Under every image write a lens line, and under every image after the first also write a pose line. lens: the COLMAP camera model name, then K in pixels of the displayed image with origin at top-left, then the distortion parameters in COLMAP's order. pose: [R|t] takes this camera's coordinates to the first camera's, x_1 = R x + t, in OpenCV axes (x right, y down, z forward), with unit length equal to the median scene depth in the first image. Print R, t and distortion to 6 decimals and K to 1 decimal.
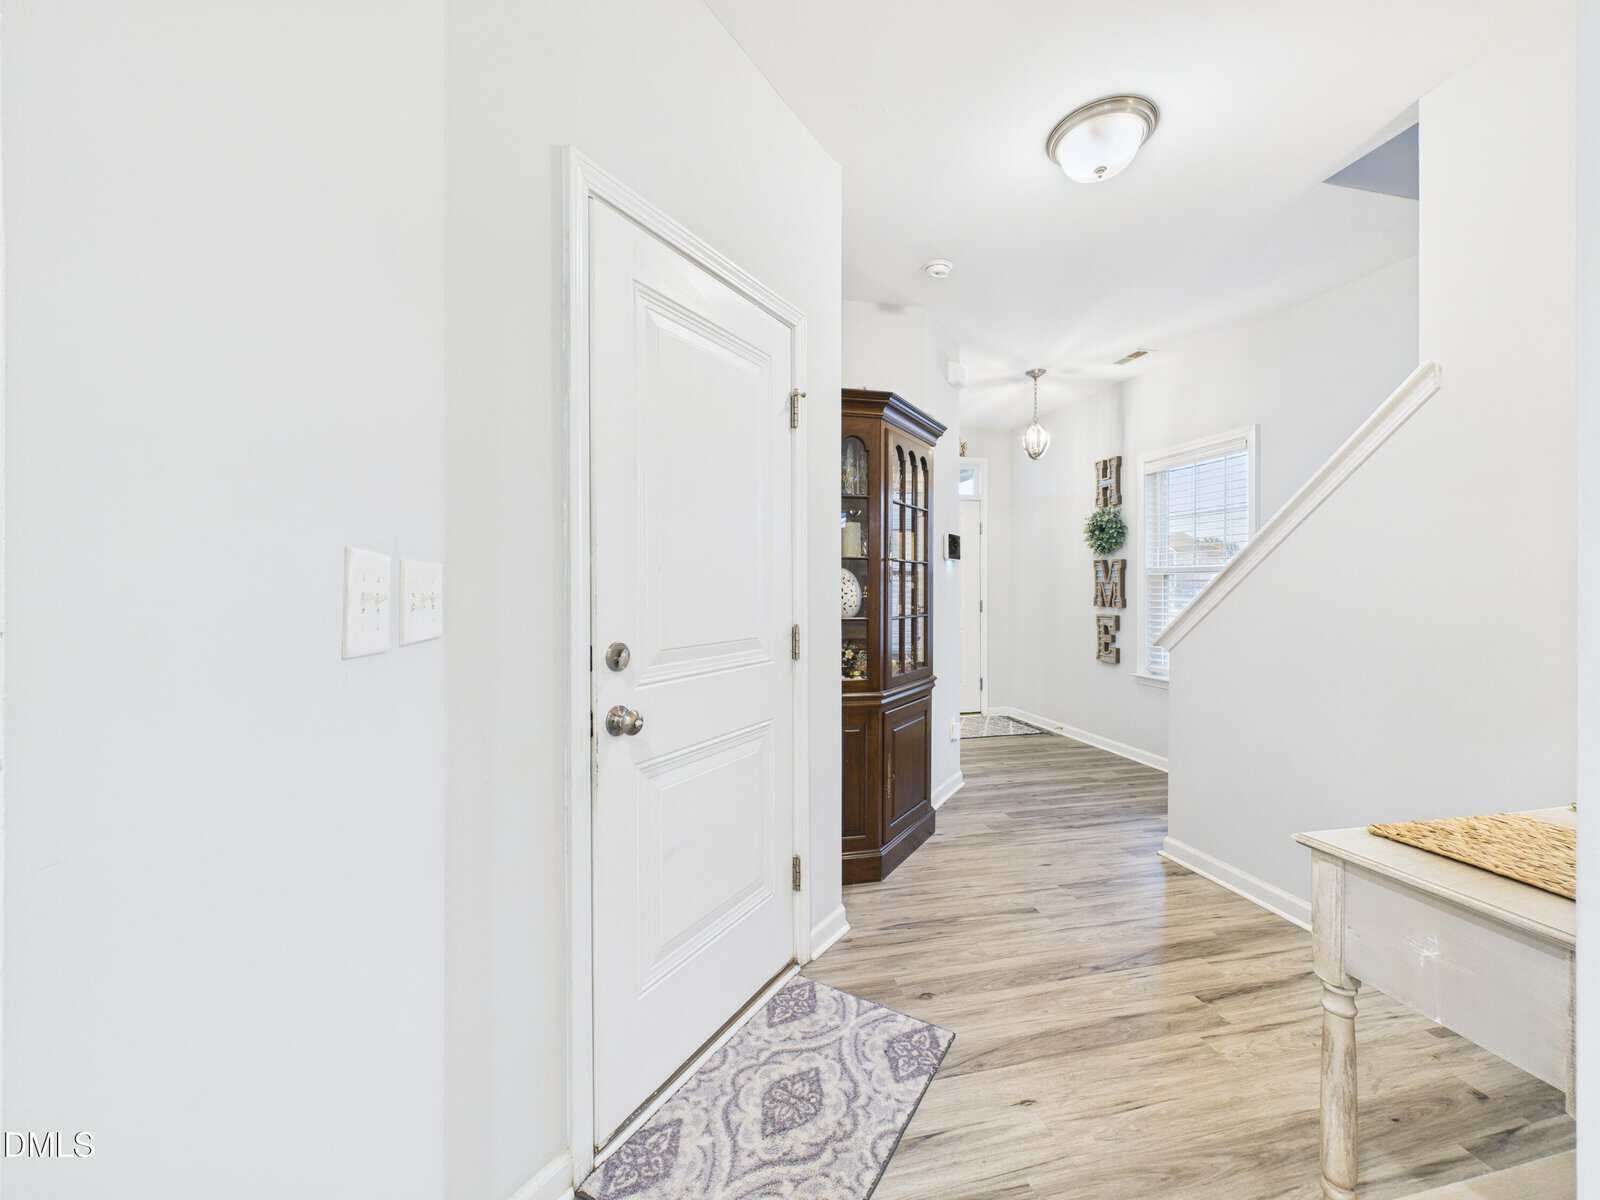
lens RADIAL K [[641.0, 0, 801.9], [0, 641.0, 590.8], [0, 0, 1]] dist [0.002599, 0.000585]
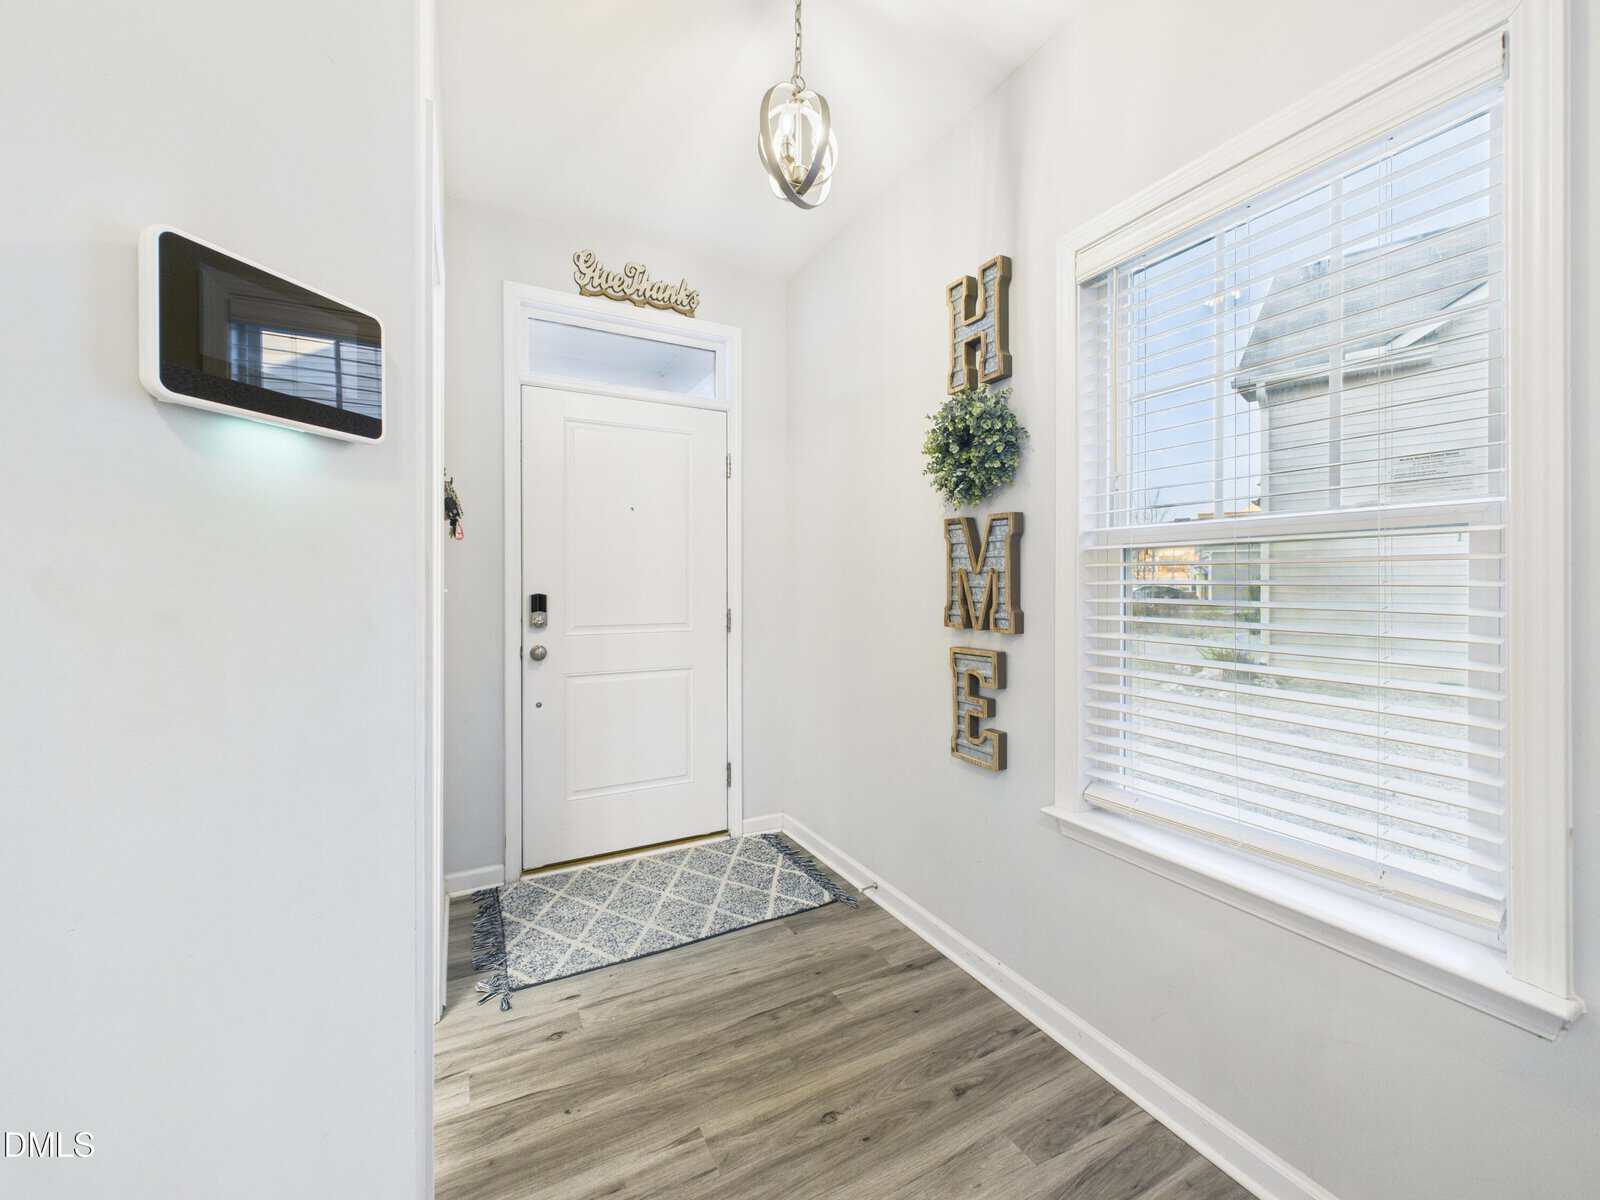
lens RADIAL K [[641.0, 0, 798.5], [0, 641.0, 588.8], [0, 0, 1]] dist [0.002599, 0.000585]
pose [[0.968194, -0.000393, 0.250200, 0.262425], [0.000091, 0.999999, 0.001221, -0.001942], [-0.250200, -0.001160, 0.968193, 0.630743]]
